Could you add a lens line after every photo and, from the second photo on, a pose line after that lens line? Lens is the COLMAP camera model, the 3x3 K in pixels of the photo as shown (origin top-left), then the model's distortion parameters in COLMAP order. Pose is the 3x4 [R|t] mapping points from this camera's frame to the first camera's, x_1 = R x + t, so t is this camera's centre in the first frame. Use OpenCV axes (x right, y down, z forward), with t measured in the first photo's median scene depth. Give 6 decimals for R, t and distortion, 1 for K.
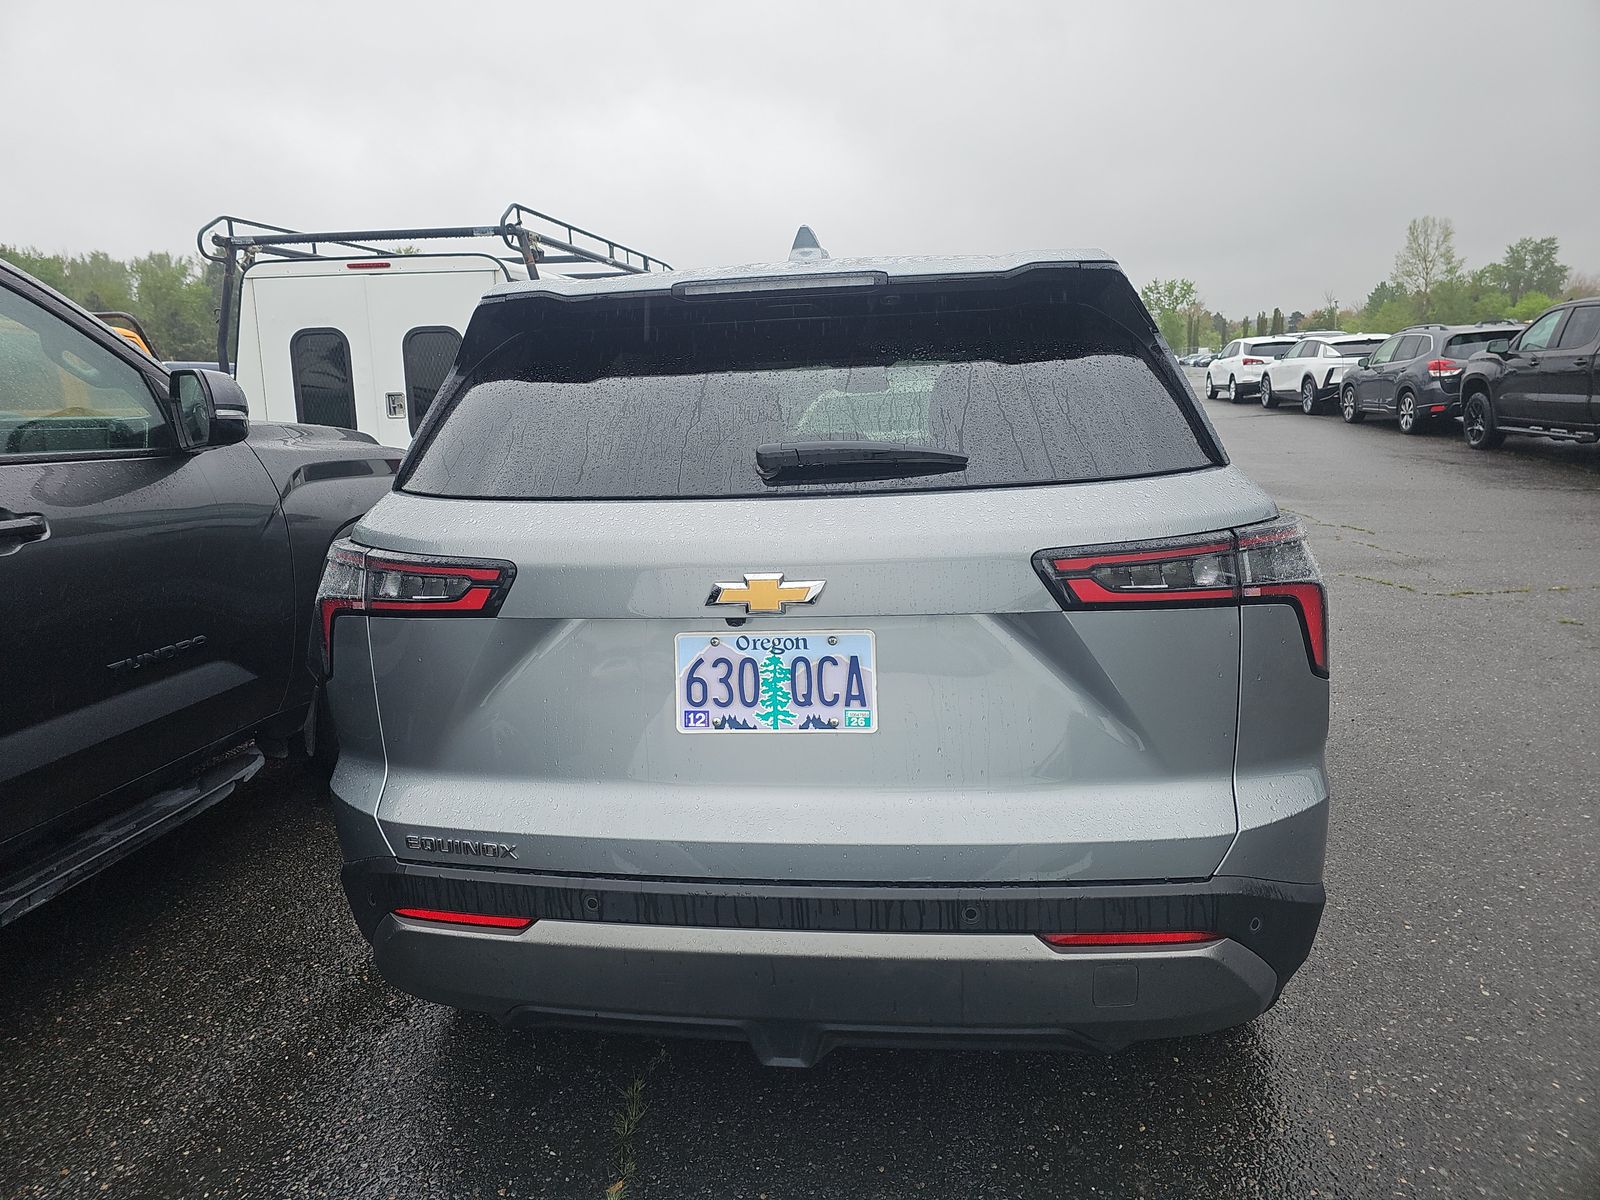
lens RADIAL K [[1075.8, 0, 792.5], [0, 1075.8, 603.1], [0, 0, 1]] dist [0.022647, -0.001042]
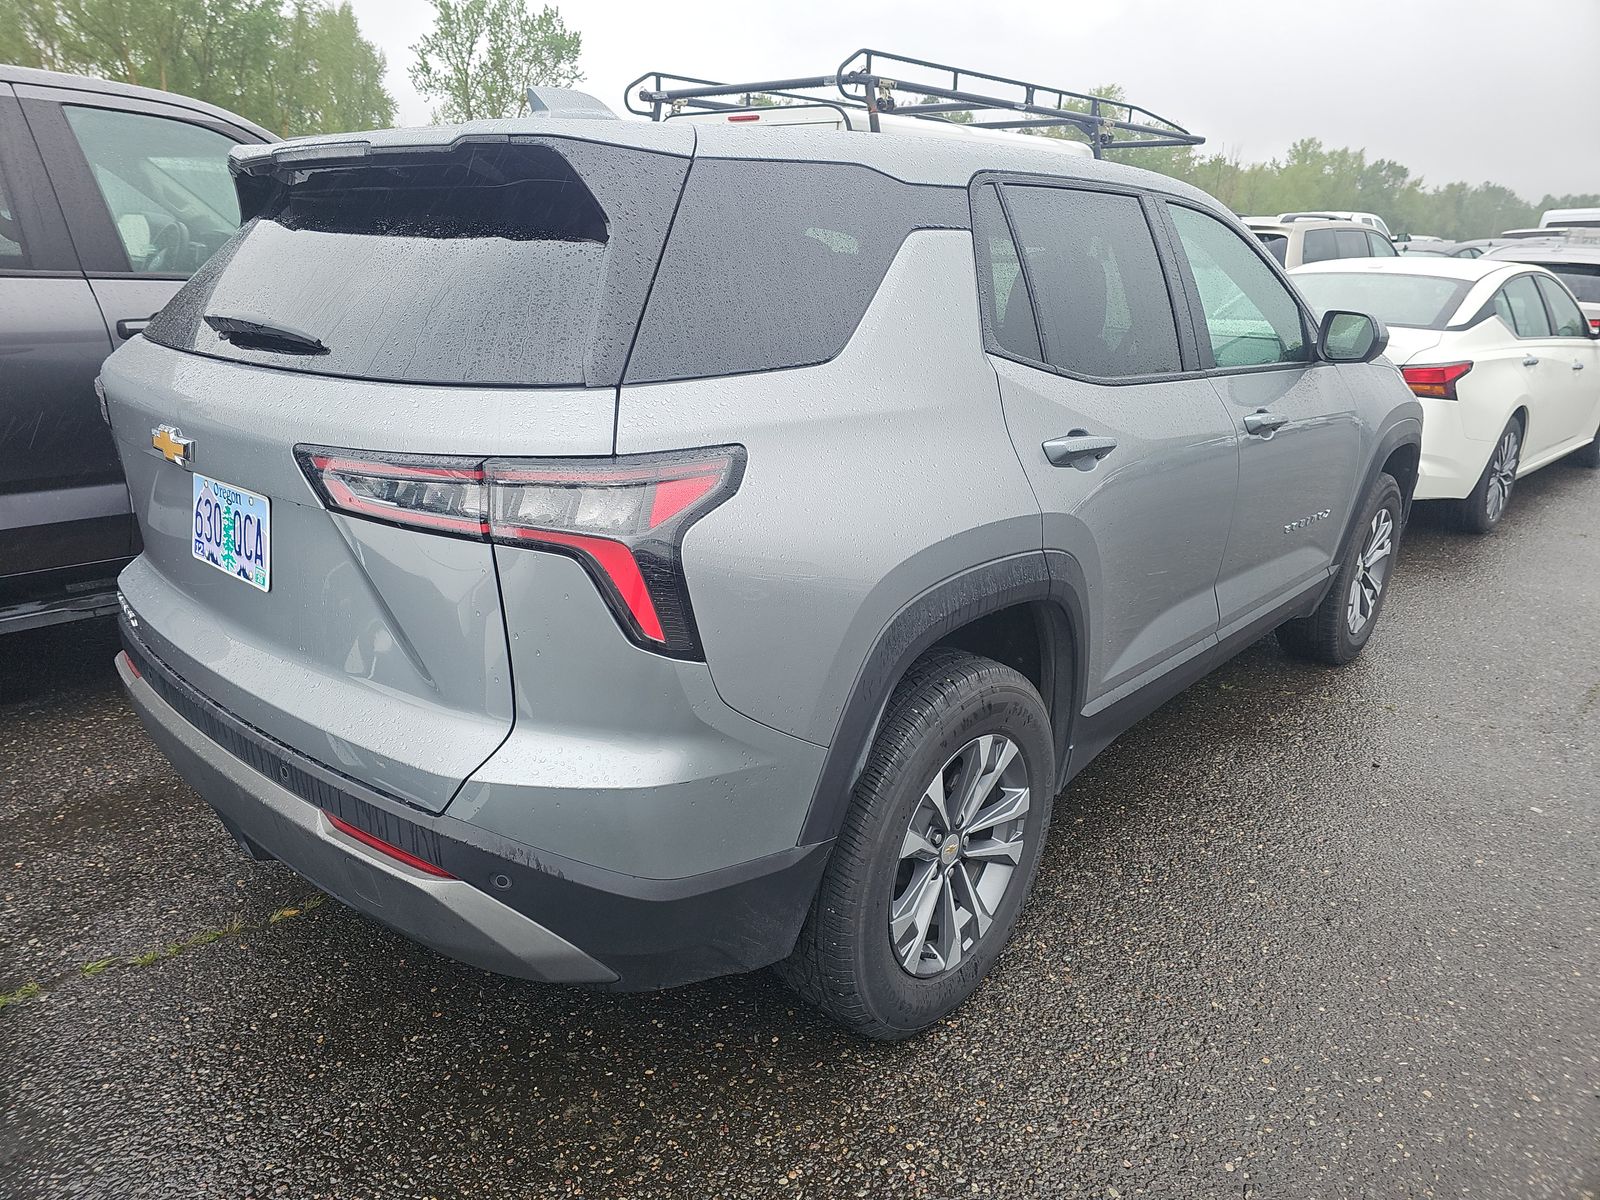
lens RADIAL K [[1075.8, 0, 792.5], [0, 1075.8, 603.1], [0, 0, 1]] dist [0.022647, -0.001042]
pose [[0.821147, 0.227198, -0.523545, 0.309471], [-0.157526, 0.971937, 0.174714, -0.040617], [0.548547, -0.060994, 0.833892, 0.109481]]
